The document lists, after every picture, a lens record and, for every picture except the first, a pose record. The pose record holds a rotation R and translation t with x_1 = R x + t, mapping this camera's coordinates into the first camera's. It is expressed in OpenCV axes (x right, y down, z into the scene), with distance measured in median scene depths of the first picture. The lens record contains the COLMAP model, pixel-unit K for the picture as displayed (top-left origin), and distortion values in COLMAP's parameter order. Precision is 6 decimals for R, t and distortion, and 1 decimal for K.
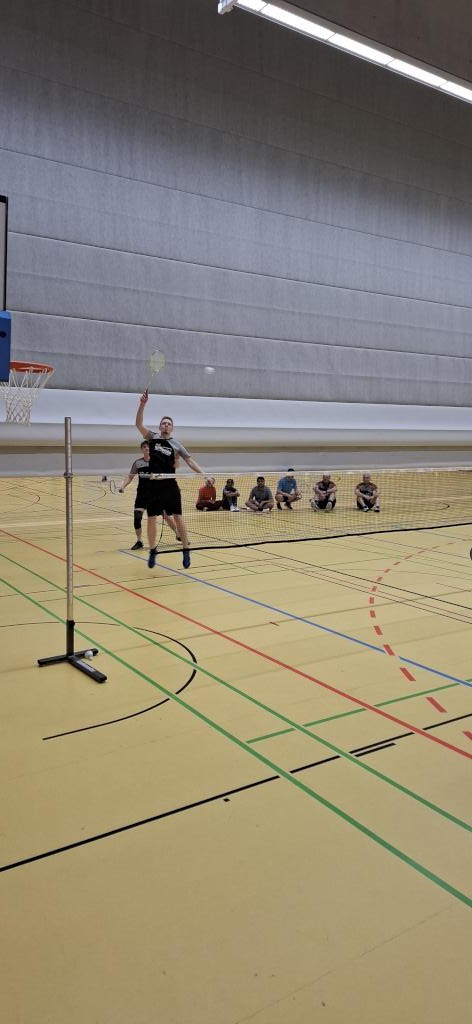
lens RADIAL K [[700.1, 0, 243.9], [0, 700.1, 522.3], [0, 0, 1]] dist [0.024019, -0.035876]
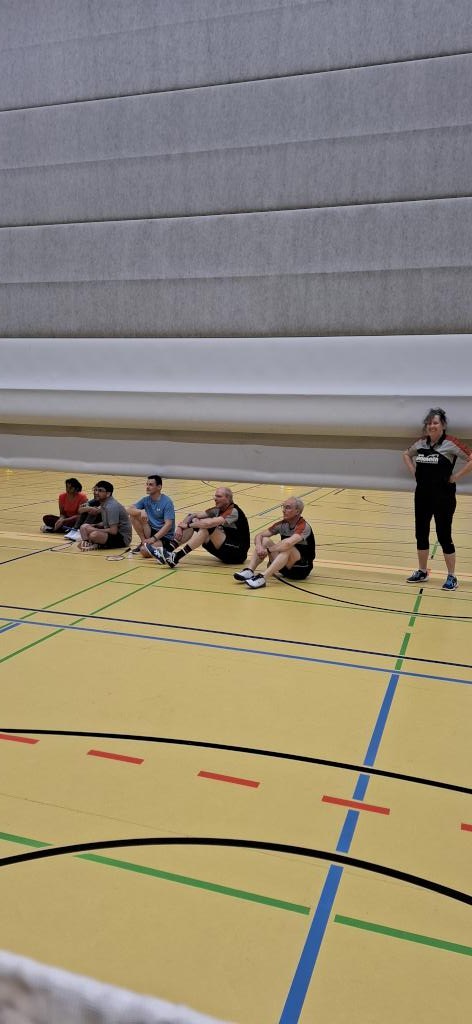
lens RADIAL K [[700.1, 0, 237.4], [0, 700.1, 501.2], [0, 0, 1]] dist [0.024019, -0.035876]
pose [[0.620634, 0.102878, -0.777322, 0.464974], [-0.119779, 0.992159, 0.035677, -0.075564], [0.774898, 0.070964, 0.628091, 0.679790]]
